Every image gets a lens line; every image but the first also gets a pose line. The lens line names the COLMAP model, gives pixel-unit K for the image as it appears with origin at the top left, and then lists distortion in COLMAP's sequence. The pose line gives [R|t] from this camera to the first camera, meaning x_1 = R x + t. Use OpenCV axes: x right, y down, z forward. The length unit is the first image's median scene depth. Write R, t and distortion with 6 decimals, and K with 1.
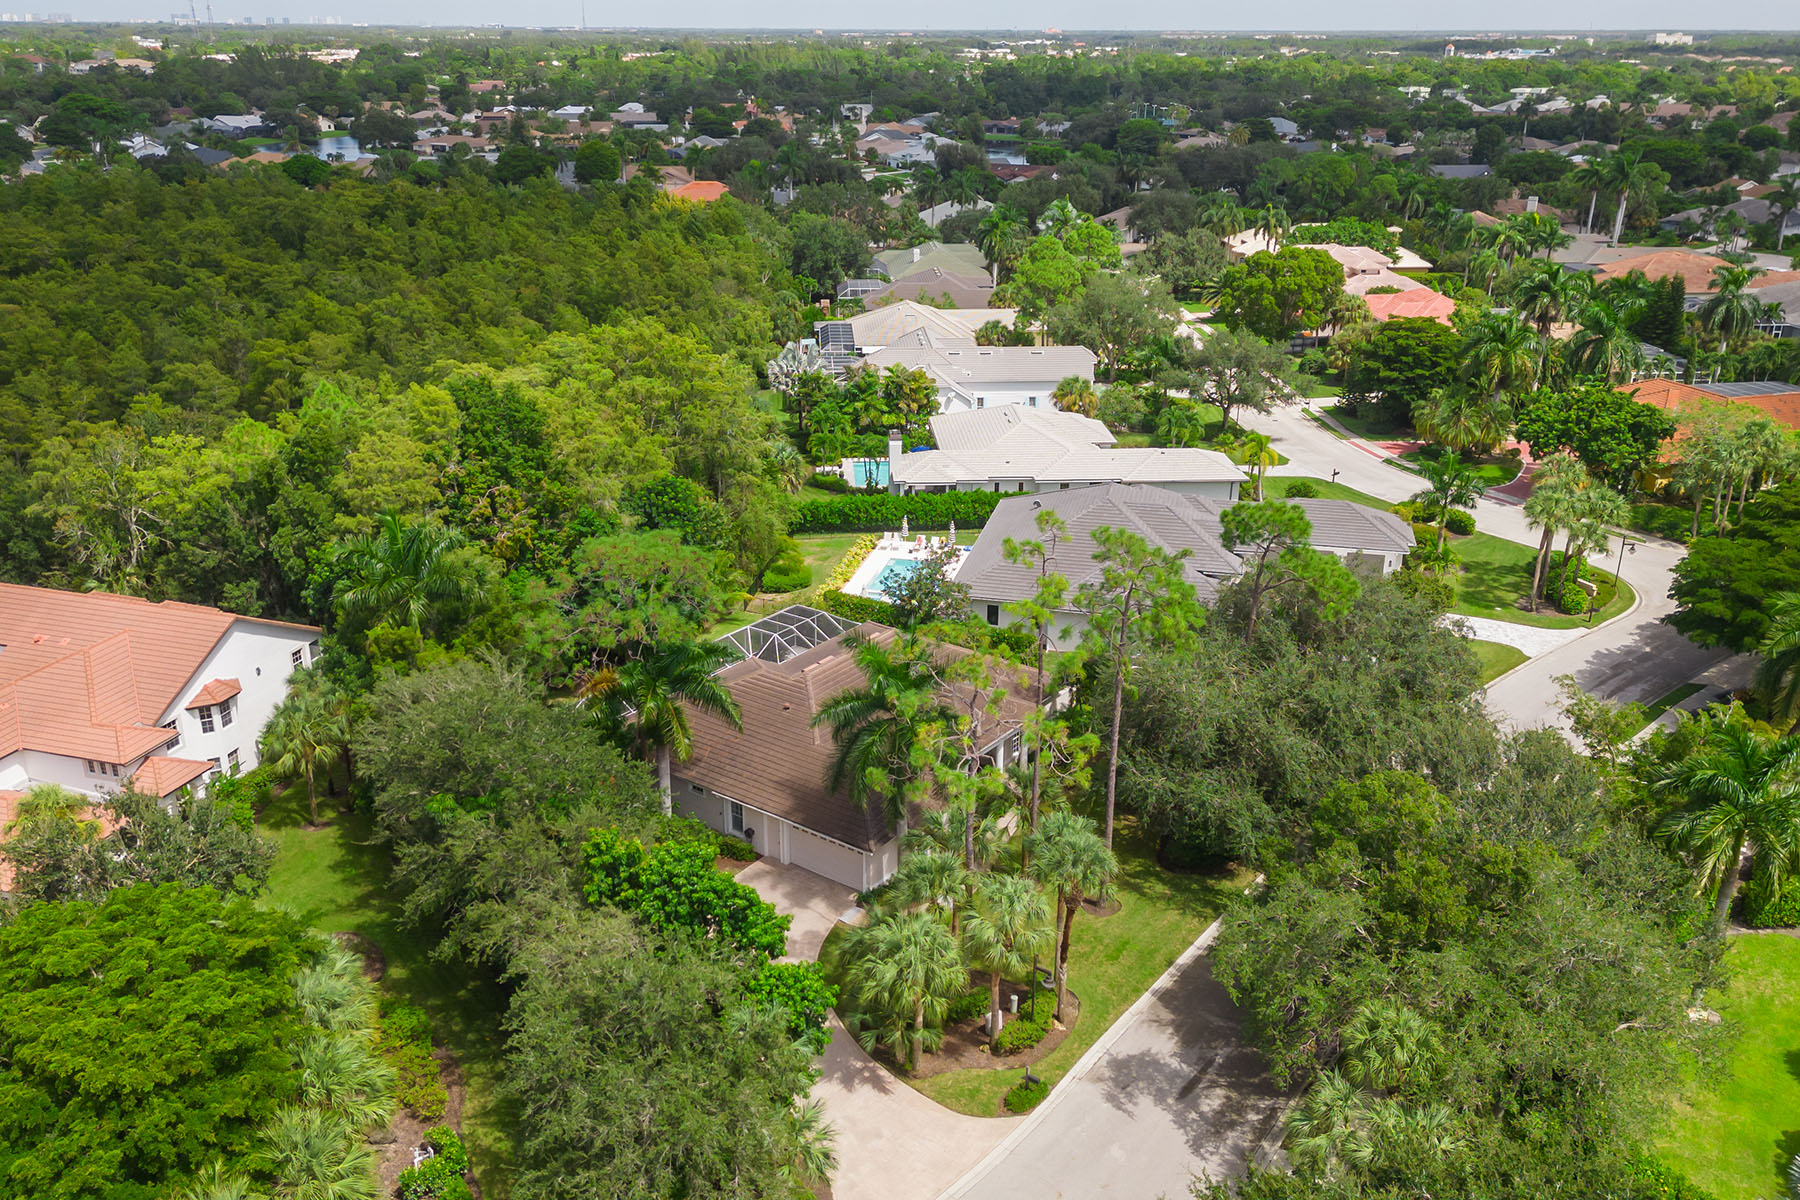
lens RADIAL K [[1435.2, 0, 890.3], [0, 1435.2, 602.1], [0, 0, 1]] dist [0.083389, -0.086499]
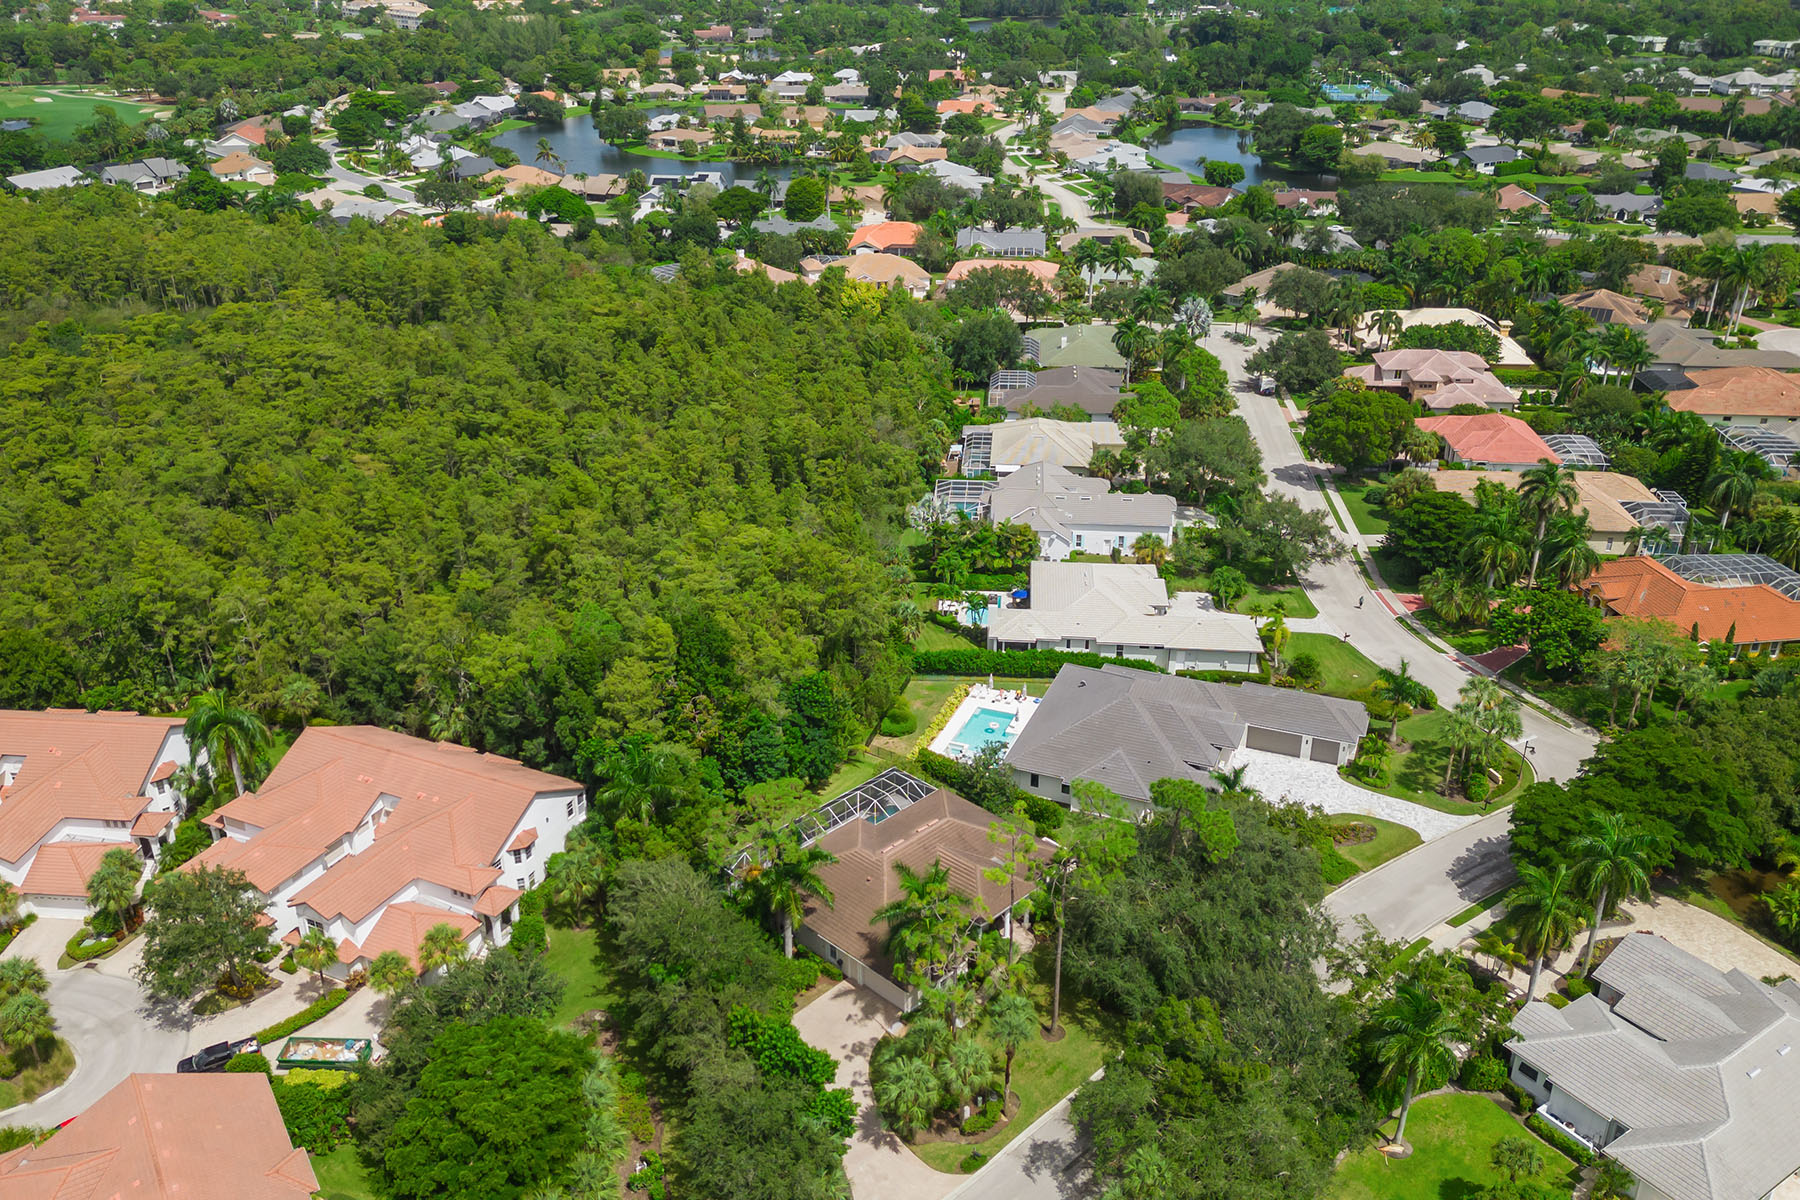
lens RADIAL K [[1393.7, 0, 900.0], [0, 1393.7, 600.0], [0, 0, 1]] dist [0.088376, -0.135393]
pose [[0.990799, 0.056119, -0.123157, 0.128131], [-0.049408, 0.997157, 0.056890, -0.311095], [0.125999, -0.050282, 0.990755, -0.478402]]
